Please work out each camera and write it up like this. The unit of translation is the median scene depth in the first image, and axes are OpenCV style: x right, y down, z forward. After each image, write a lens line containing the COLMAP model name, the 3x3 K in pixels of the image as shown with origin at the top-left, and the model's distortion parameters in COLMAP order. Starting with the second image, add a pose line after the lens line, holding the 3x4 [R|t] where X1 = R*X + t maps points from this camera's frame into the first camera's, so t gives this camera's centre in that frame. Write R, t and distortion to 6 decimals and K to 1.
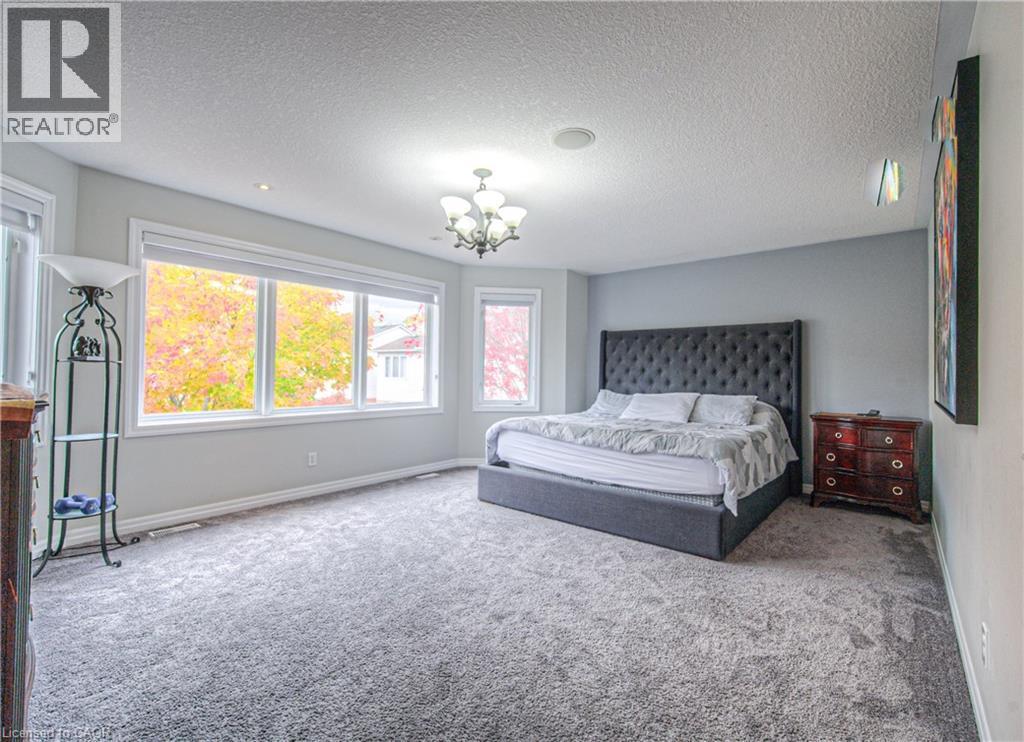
lens RADIAL K [[452.8, 0, 512.0], [0, 452.8, 371.0], [0, 0, 1]] dist [0.001662, 0.000307]
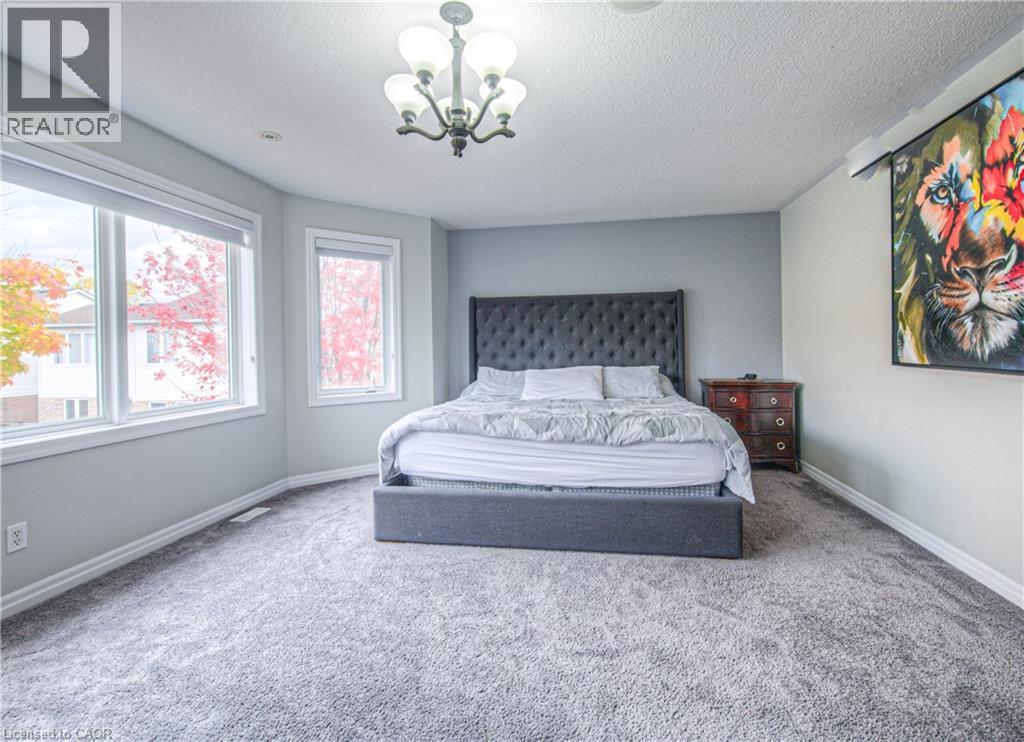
lens RADIAL K [[460.9, 0, 514.6], [0, 460.9, 353.9], [0, 0, 1]] dist [0.000258, -0.000399]
pose [[0.862265, -0.032365, 0.505422, -0.210893], [0.024496, 0.999453, 0.022209, -0.000064], [-0.505864, -0.006769, 0.862587, 0.286599]]
